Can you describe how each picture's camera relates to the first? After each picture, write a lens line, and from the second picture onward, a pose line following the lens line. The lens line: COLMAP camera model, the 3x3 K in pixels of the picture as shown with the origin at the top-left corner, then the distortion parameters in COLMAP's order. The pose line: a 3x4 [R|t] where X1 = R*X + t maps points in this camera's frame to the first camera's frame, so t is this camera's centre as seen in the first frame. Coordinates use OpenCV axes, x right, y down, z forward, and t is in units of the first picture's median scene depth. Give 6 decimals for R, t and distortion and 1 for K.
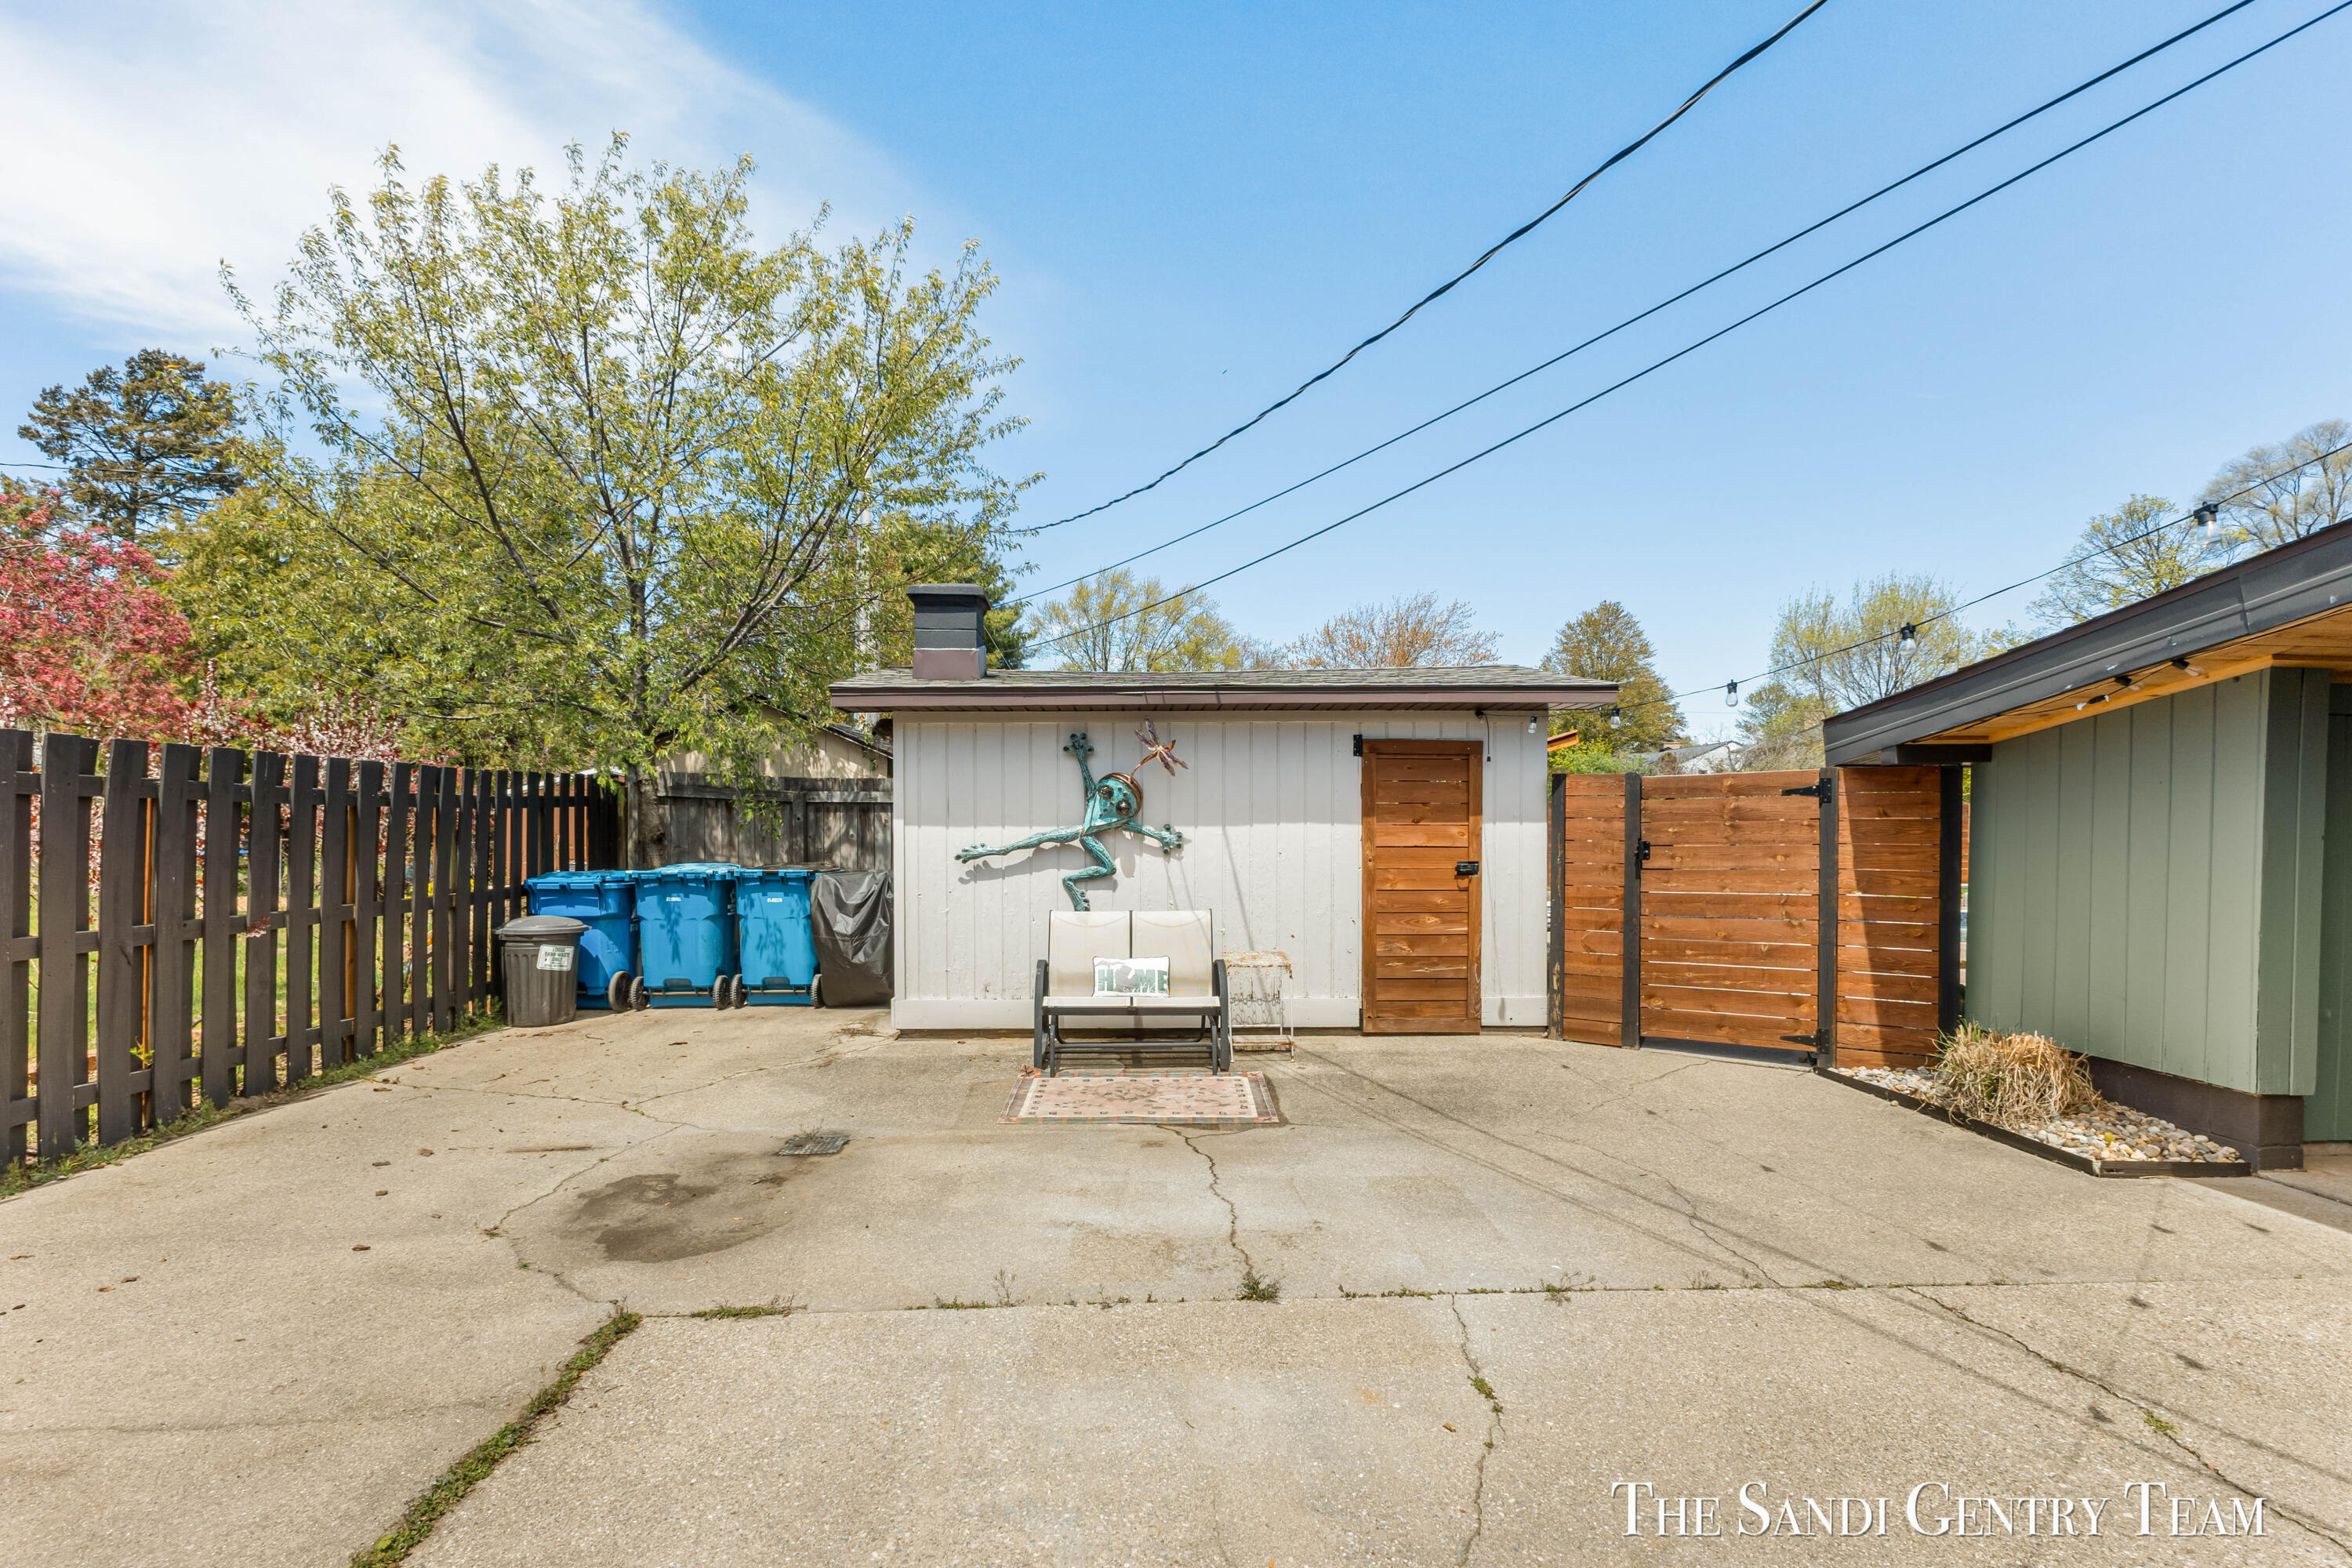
lens RADIAL K [[1082.3, 0, 1169.5], [0, 1082.3, 846.3], [0, 0, 1]] dist [0.004701, -0.000561]
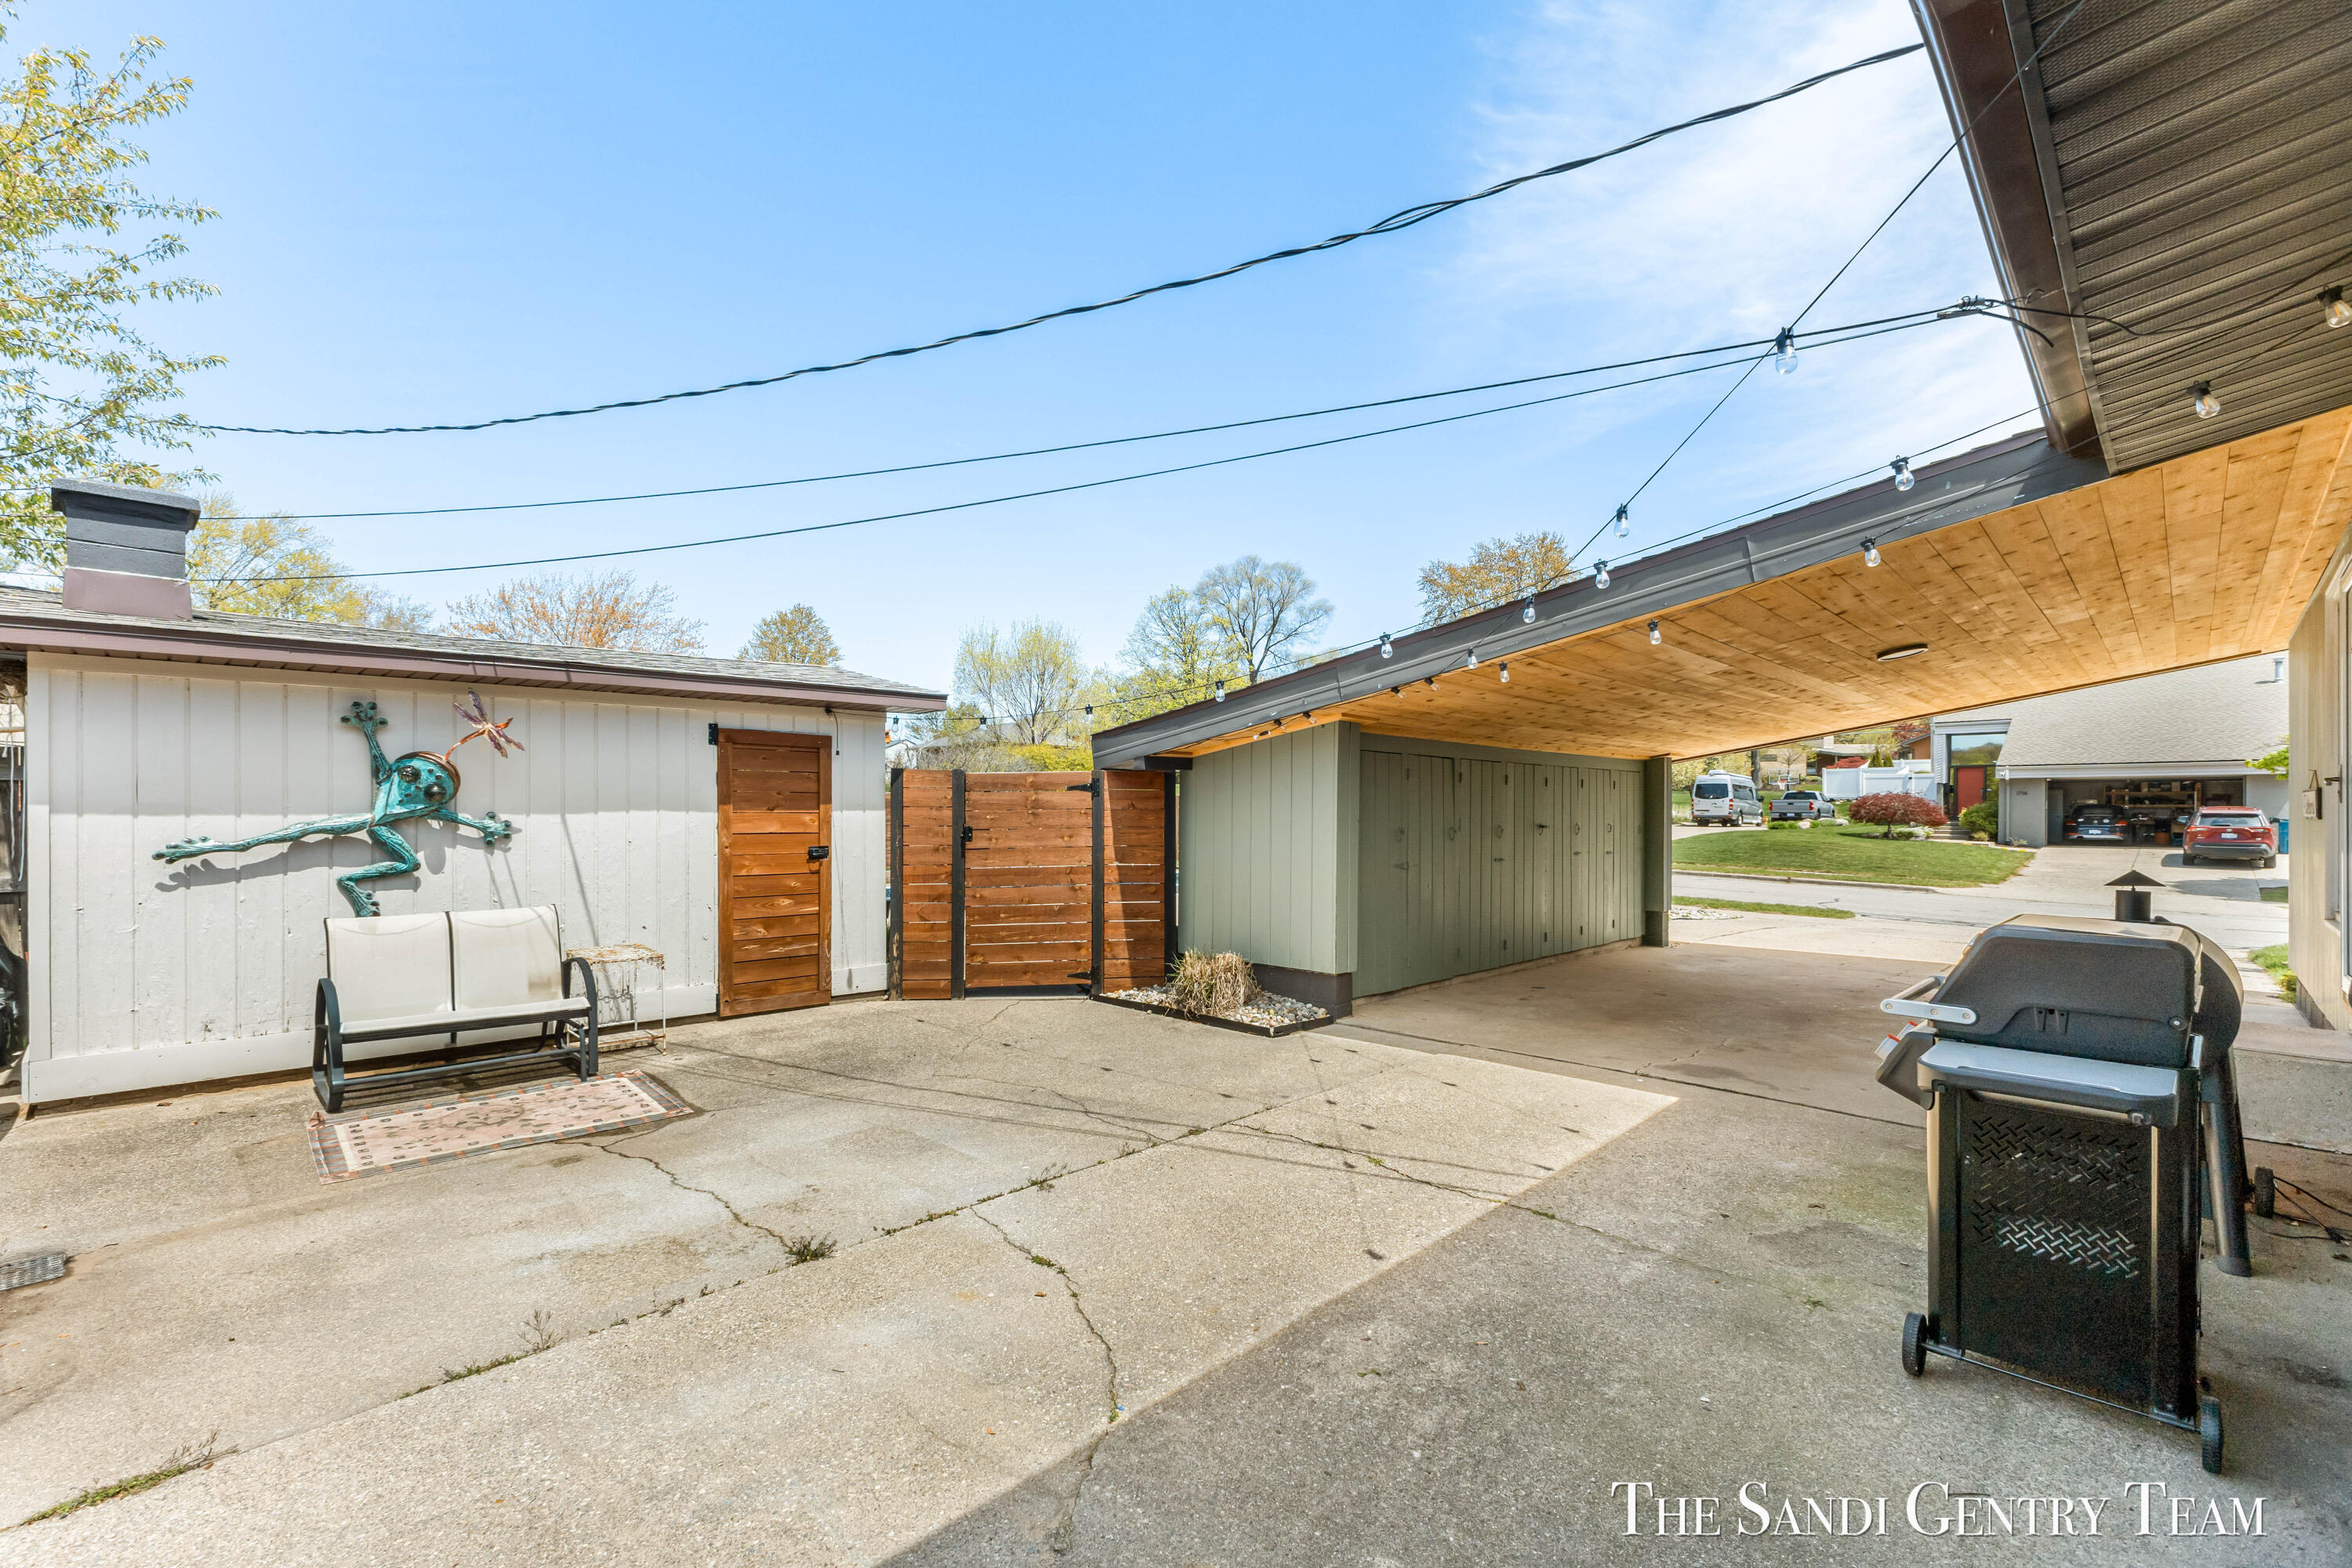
lens RADIAL K [[1017.0, 0, 1177.8], [0, 1017.0, 816.8], [0, 0, 1]] dist [0.004069, -0.000920]
pose [[0.733217, -0.002076, 0.679992, -0.164972], [0.011752, 0.999885, -0.009620, -0.001713], [-0.679893, 0.015044, 0.733157, 0.007115]]
